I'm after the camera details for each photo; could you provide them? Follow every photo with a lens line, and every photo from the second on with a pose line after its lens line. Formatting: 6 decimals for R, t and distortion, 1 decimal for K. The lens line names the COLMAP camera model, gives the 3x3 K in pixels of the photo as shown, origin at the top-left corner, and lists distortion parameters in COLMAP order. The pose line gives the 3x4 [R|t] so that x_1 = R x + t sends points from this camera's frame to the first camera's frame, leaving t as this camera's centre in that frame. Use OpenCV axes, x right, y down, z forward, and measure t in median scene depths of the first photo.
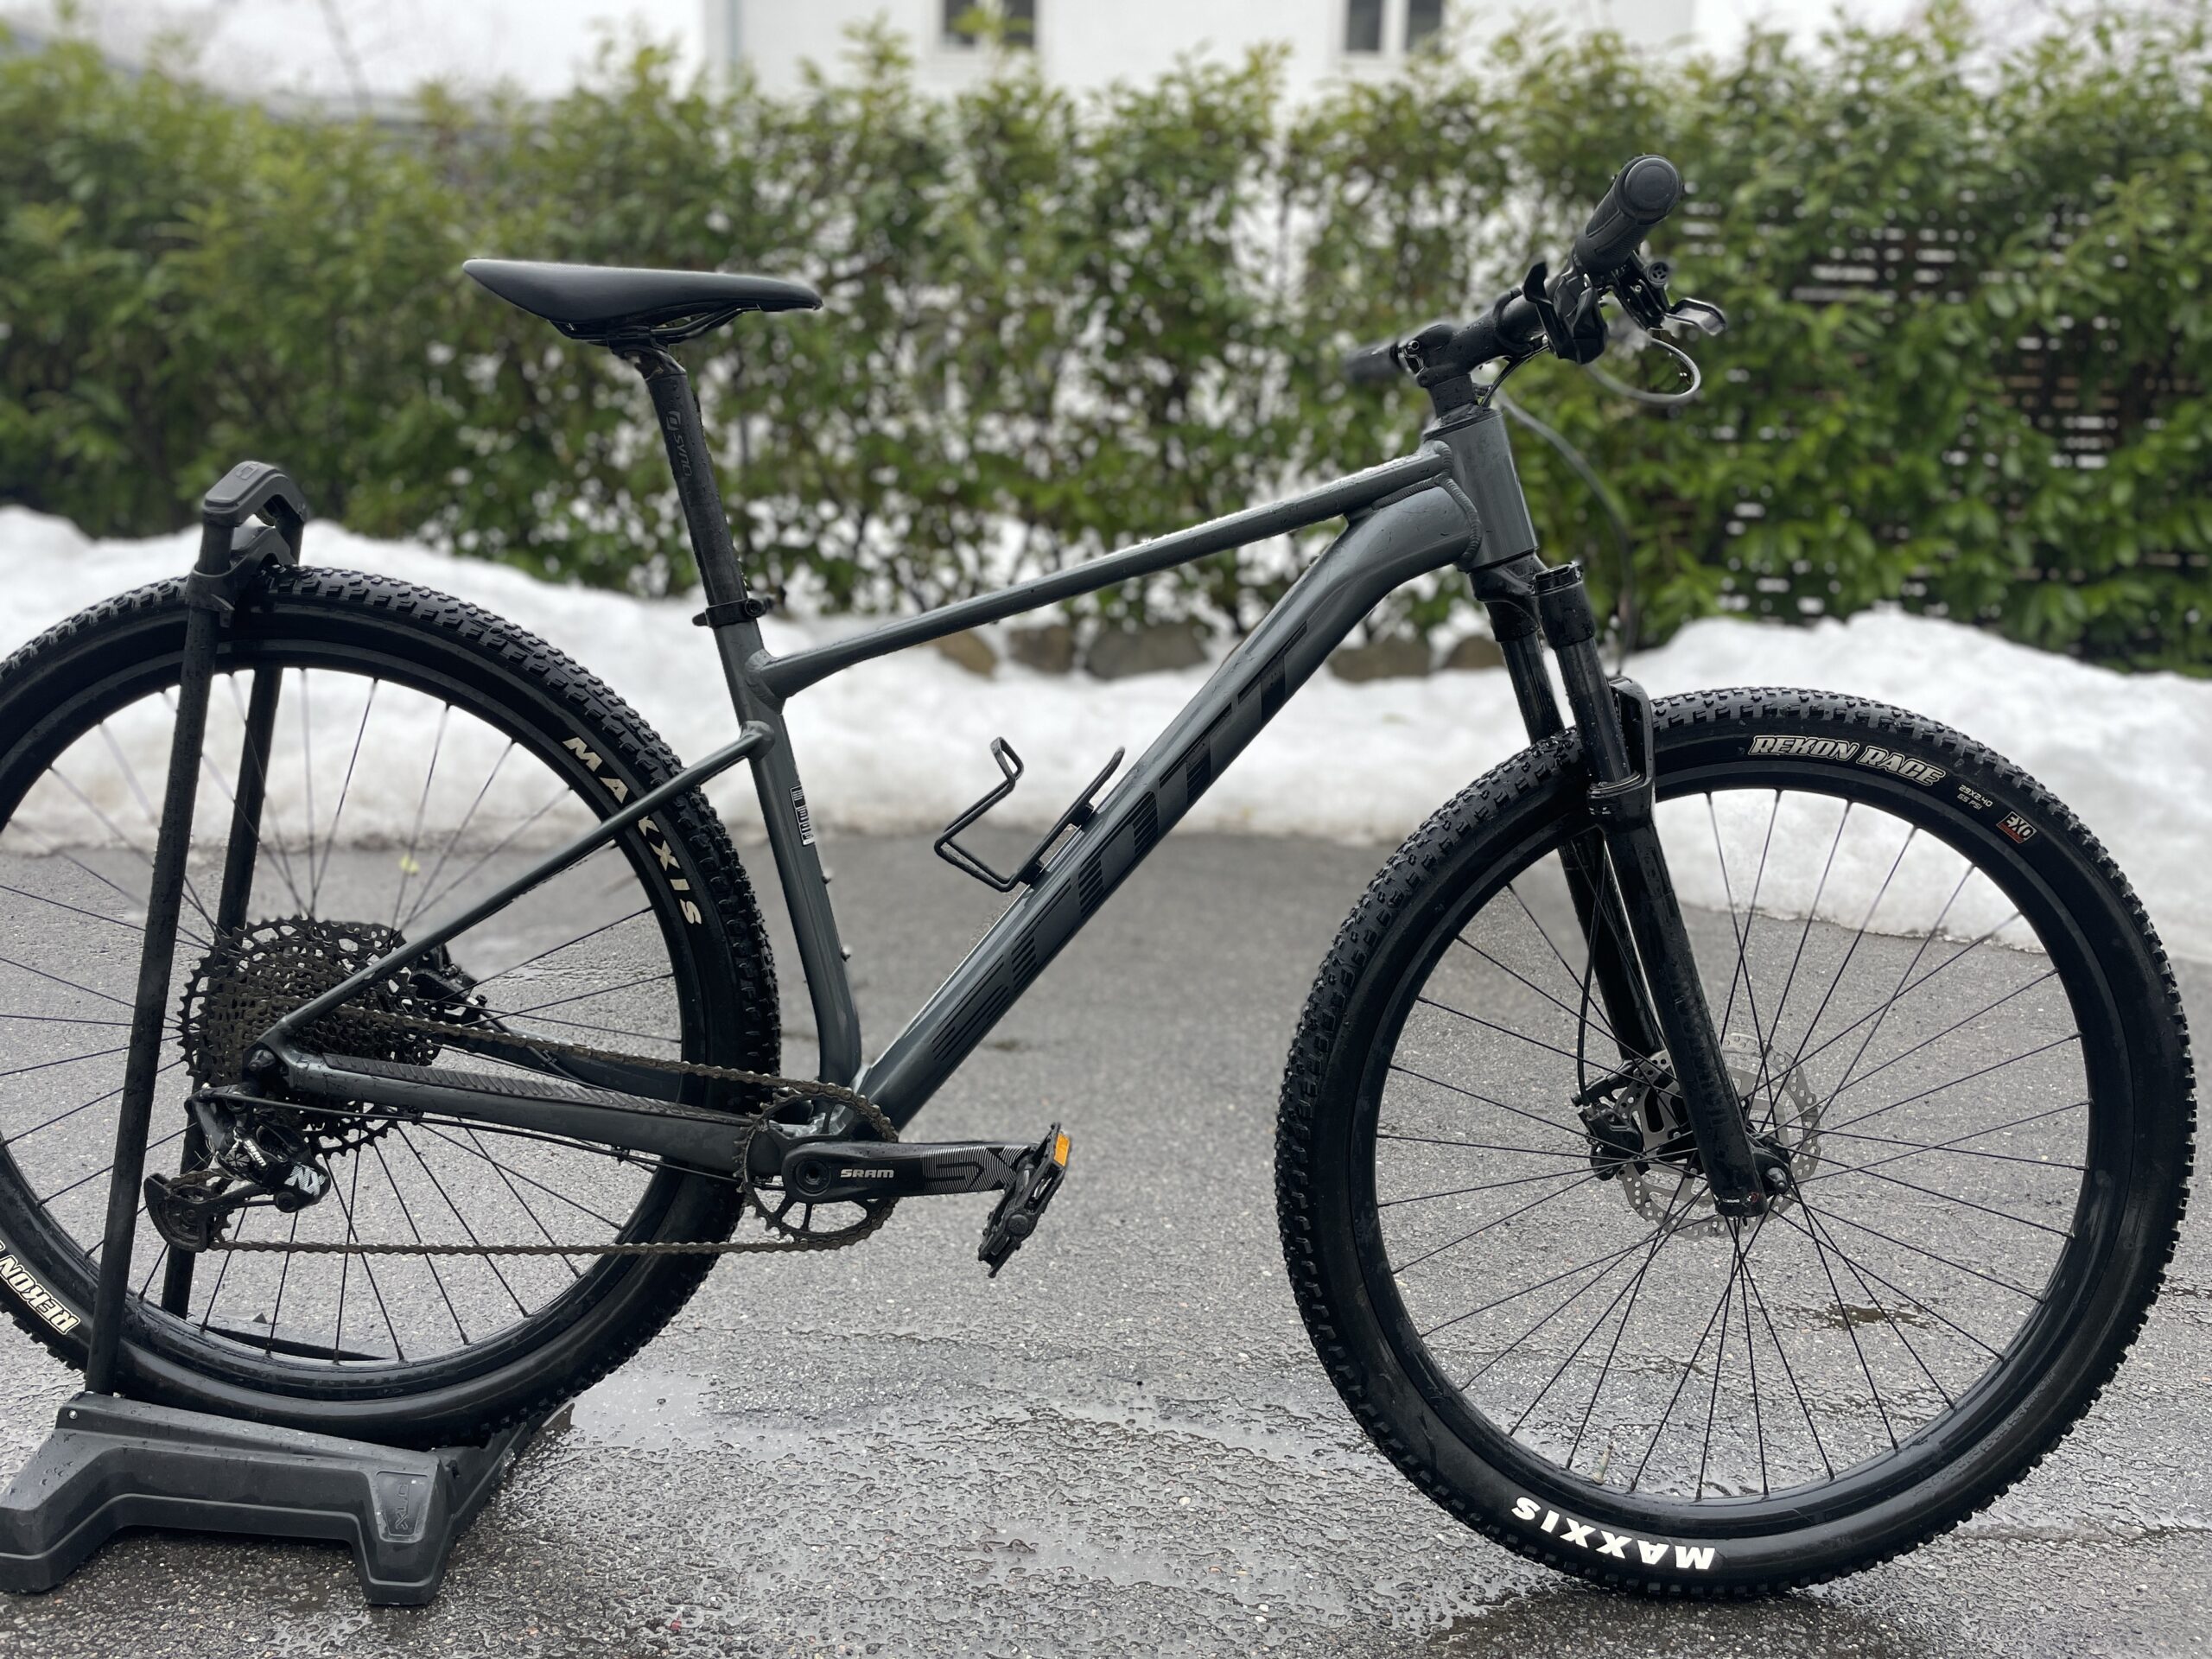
lens RADIAL K [[1635.1, 0, 1111.2], [0, 1635.1, 822.5], [0, 0, 1]] dist [0.074911, -0.103097]
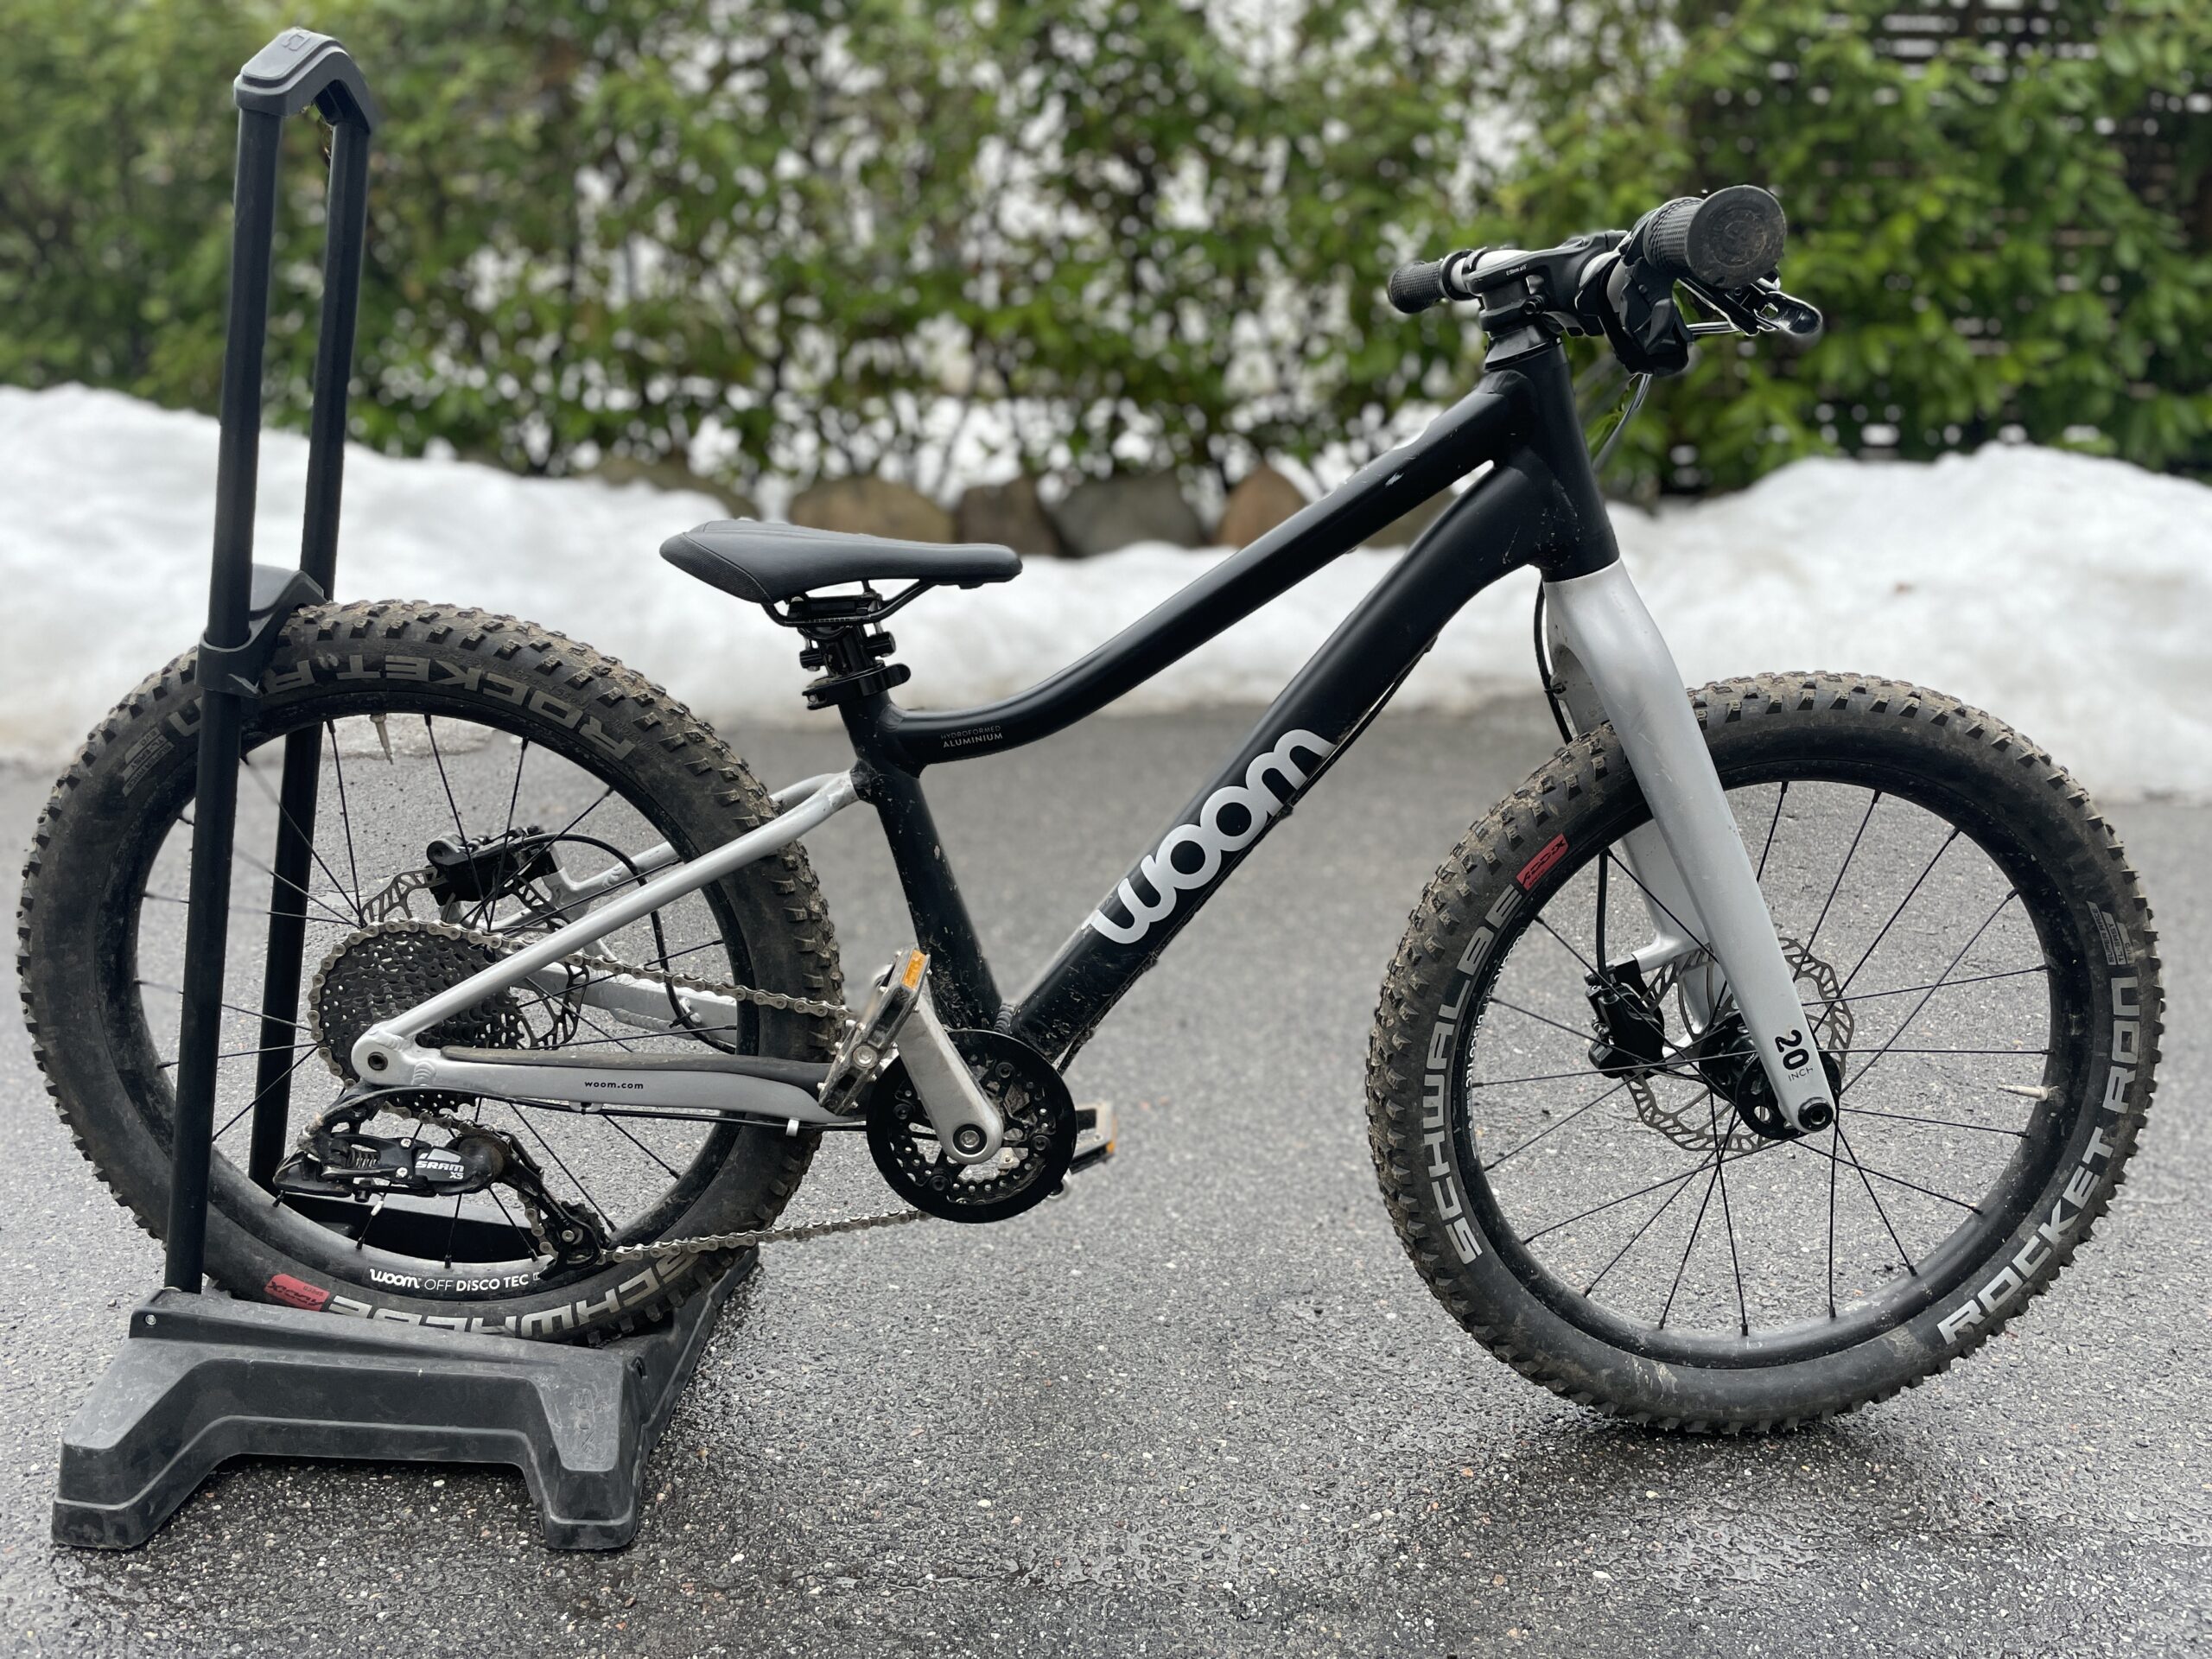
lens RADIAL K [[1635.1, 0, 1111.2], [0, 1635.1, 822.5], [0, 0, 1]] dist [0.074911, -0.103097]
pose [[0.997855, -0.041354, 0.050748, -0.035371], [0.037985, 0.997119, 0.065651, 0.002885], [-0.053316, -0.063583, 0.996551, 0.137497]]
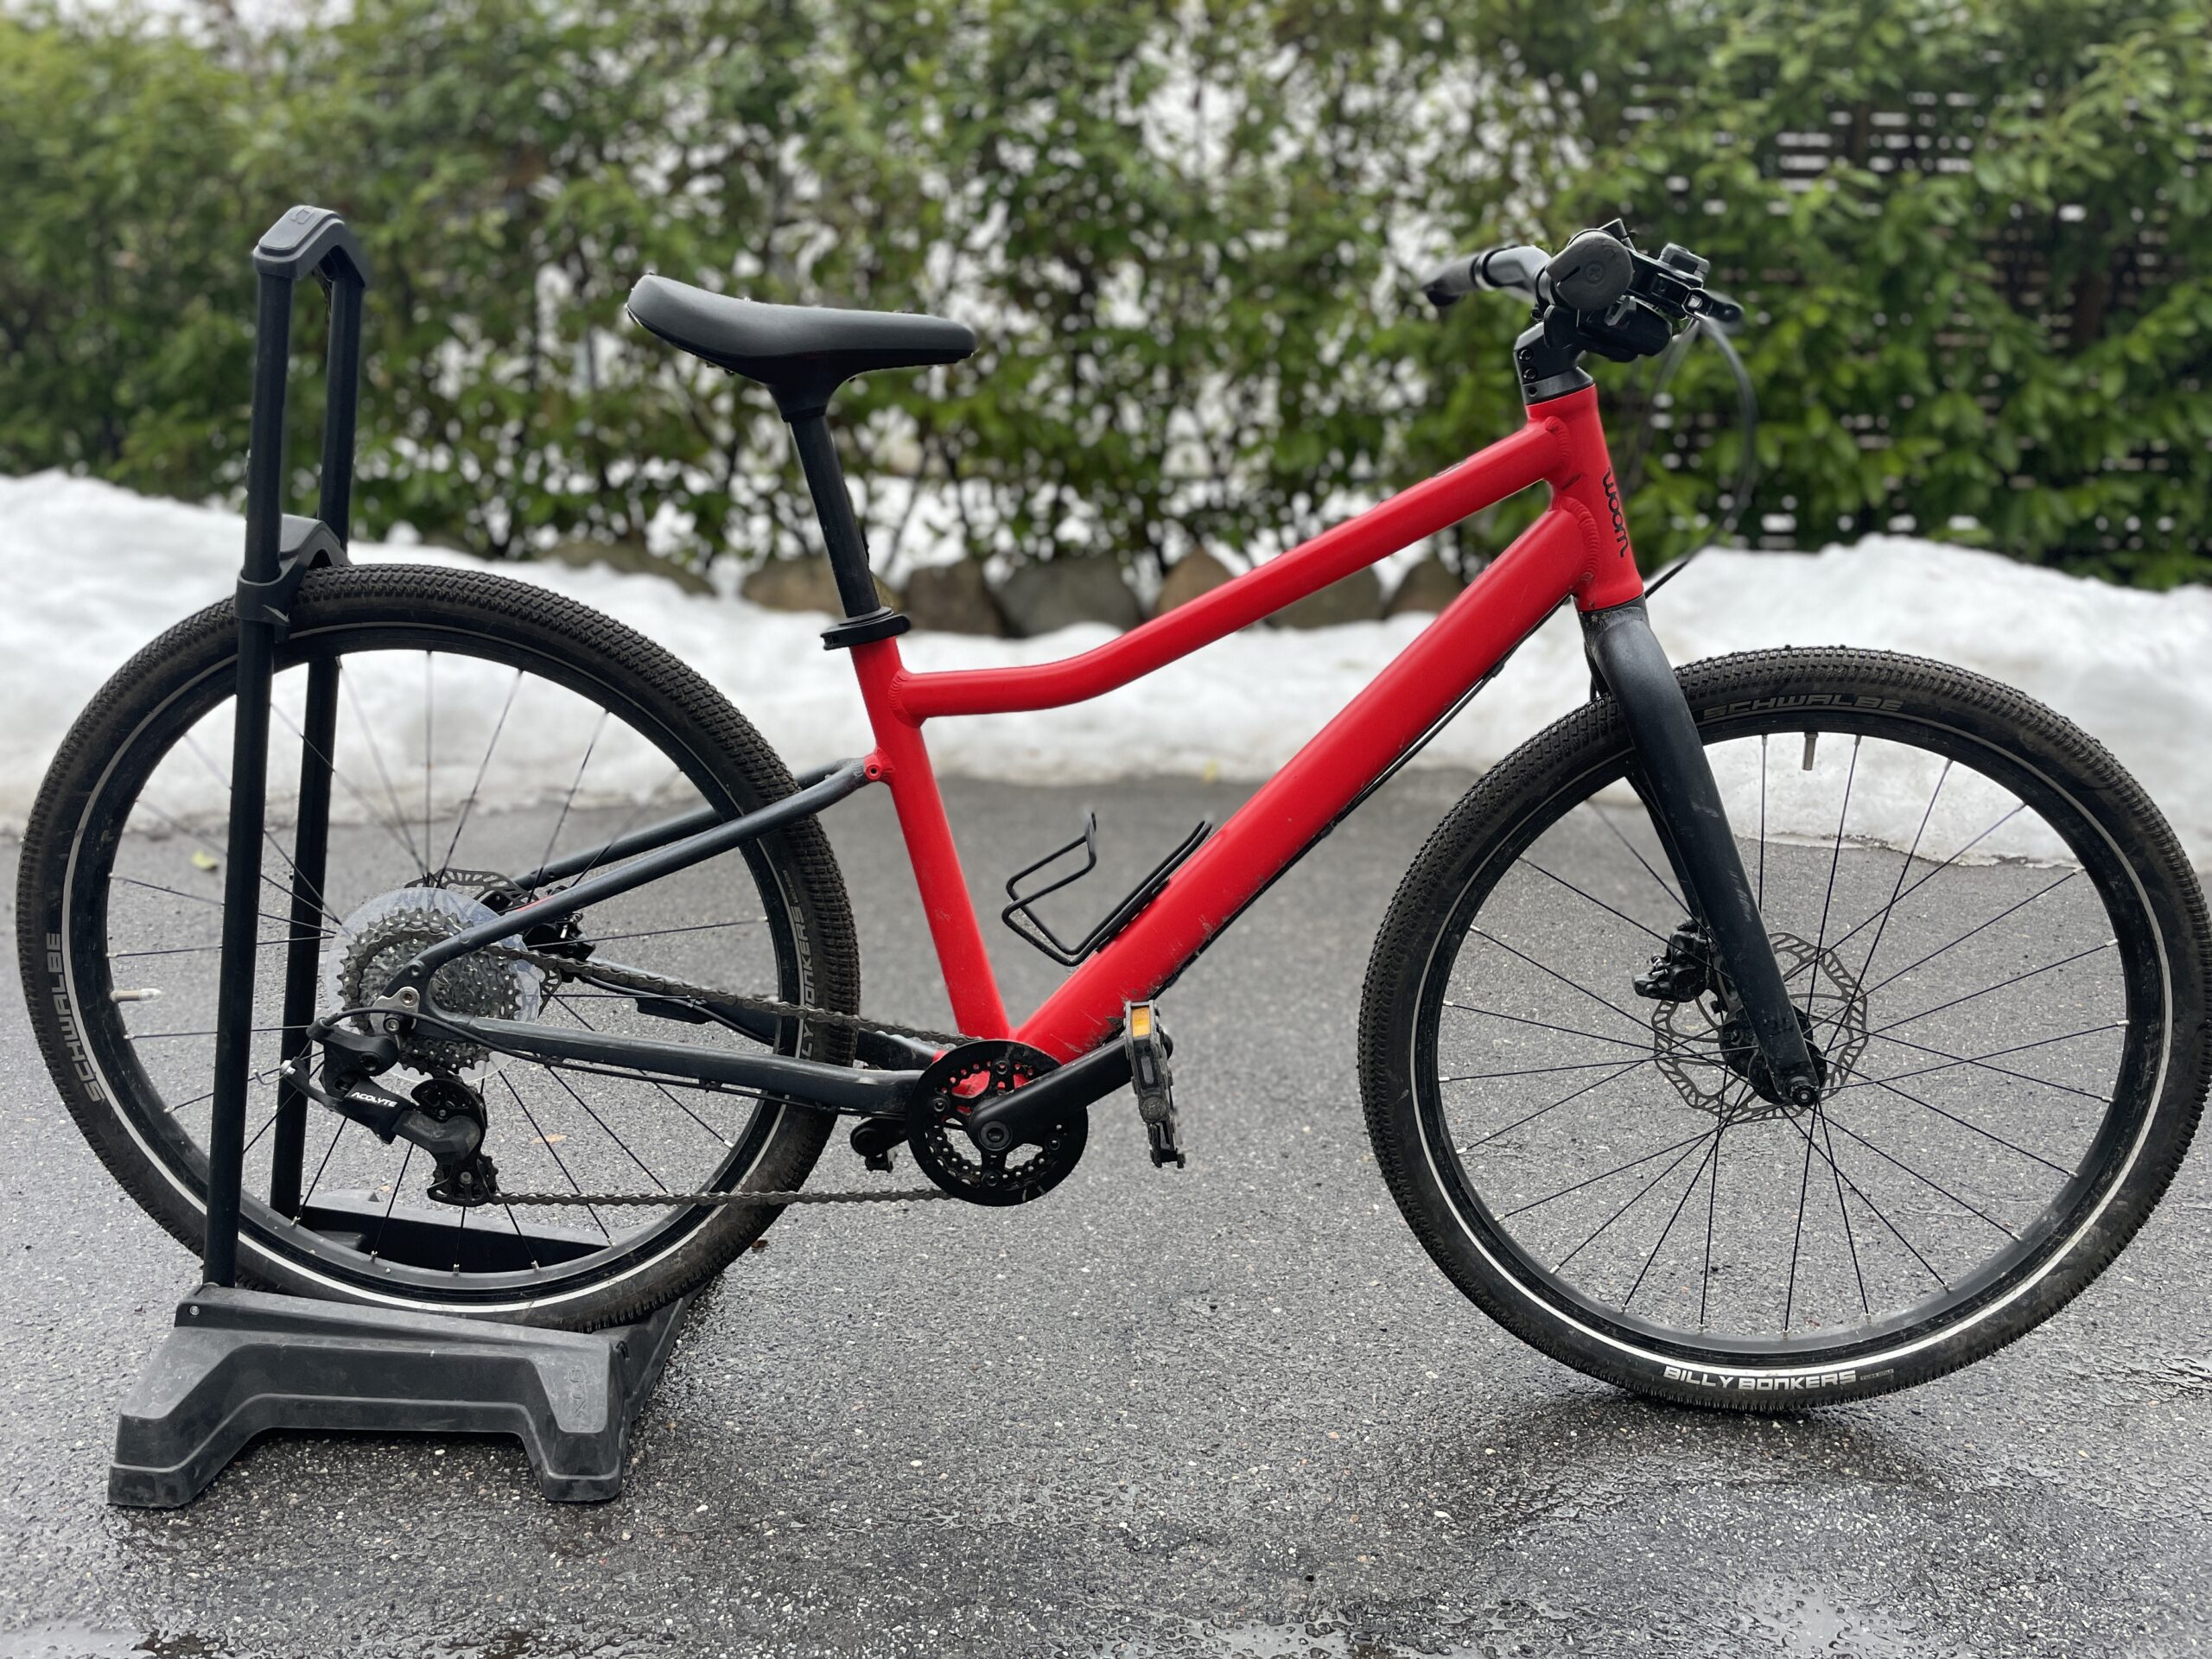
lens RADIAL K [[1634.7, 0, 1106.0], [0, 1634.7, 829.5], [0, 0, 1]] dist [0.075989, -0.102055]
pose [[0.996061, -0.039759, 0.079257, -0.032366], [0.037723, 0.998923, 0.027030, 0.003482], [-0.080247, -0.023934, 0.996488, 0.102742]]
